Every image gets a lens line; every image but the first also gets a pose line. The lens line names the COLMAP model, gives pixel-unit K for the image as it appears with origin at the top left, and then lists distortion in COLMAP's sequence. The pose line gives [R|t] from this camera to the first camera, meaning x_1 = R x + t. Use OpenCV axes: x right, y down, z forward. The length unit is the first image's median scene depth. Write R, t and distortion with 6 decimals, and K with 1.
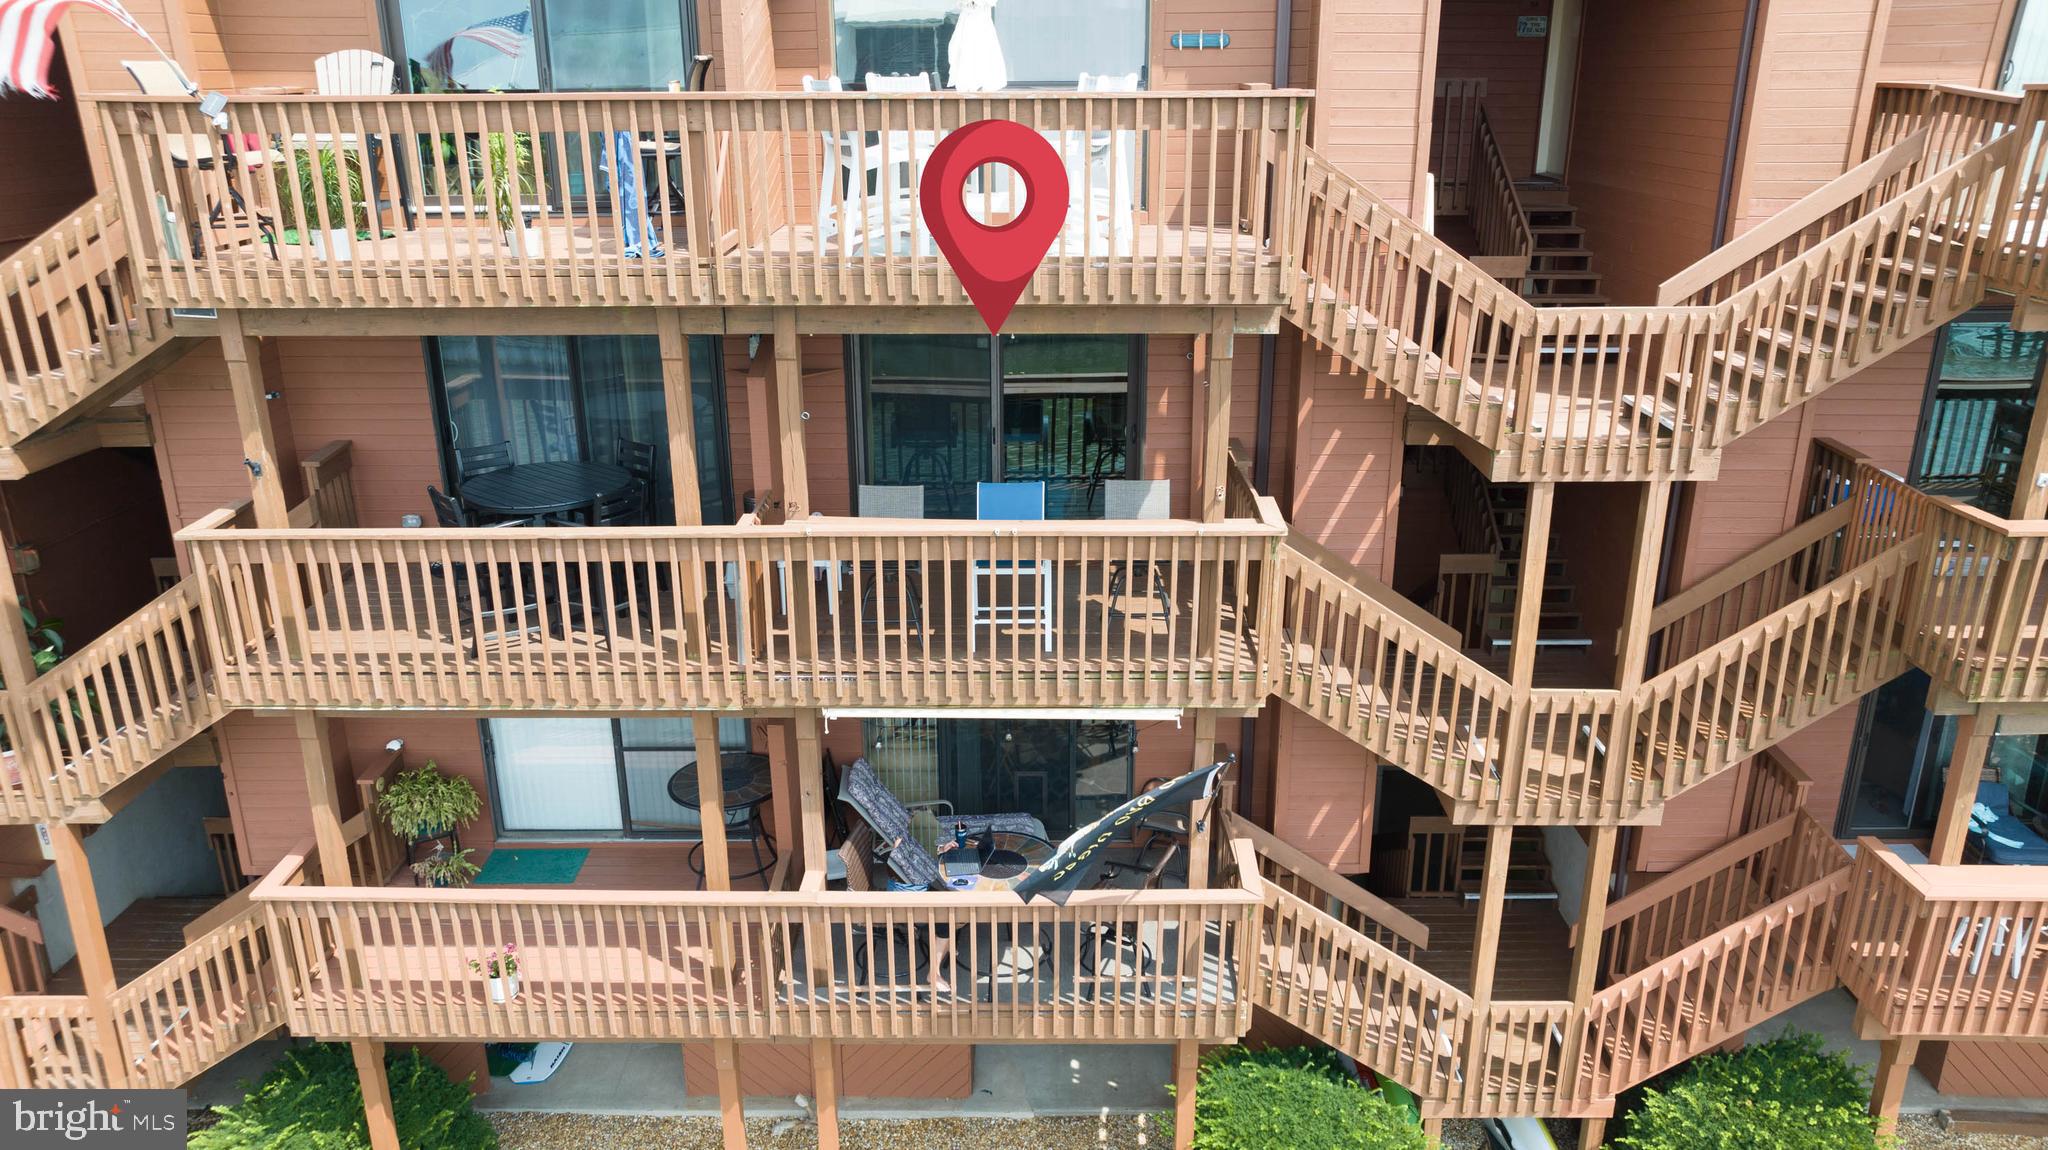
lens RADIAL K [[1435.3, 0, 1024.0], [0, 1435.3, 575.0], [0, 0, 1]] dist [-0.010887, -0.002622]
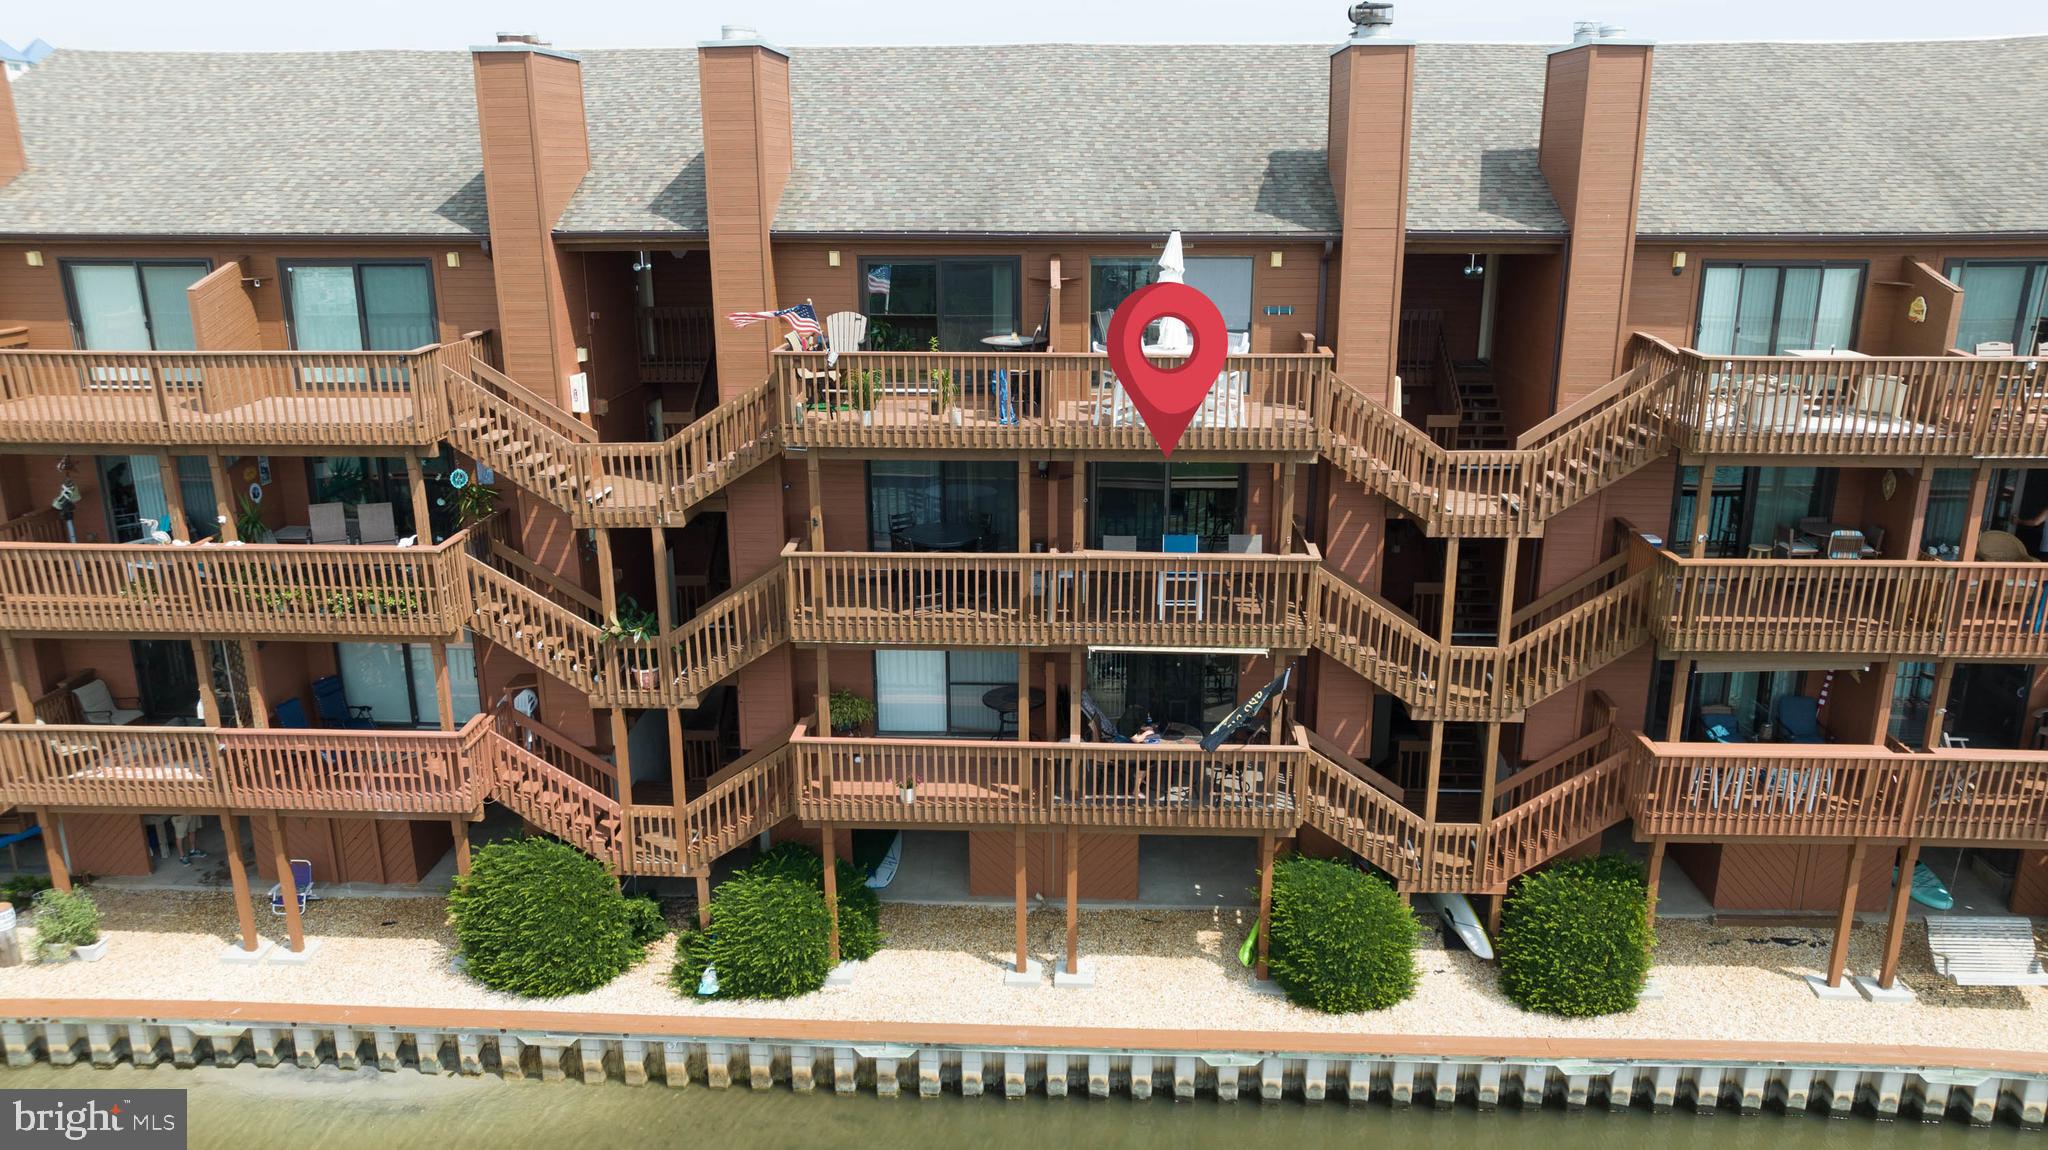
lens RADIAL K [[1435.3, 0, 1024.0], [0, 1435.3, 575.0], [0, 0, 1]] dist [-0.010887, -0.002622]
pose [[0.999253, 0.012162, -0.036687, -0.146817], [-0.014188, 0.998358, -0.055491, 0.099382], [0.035951, 0.055971, 0.997785, -0.939121]]
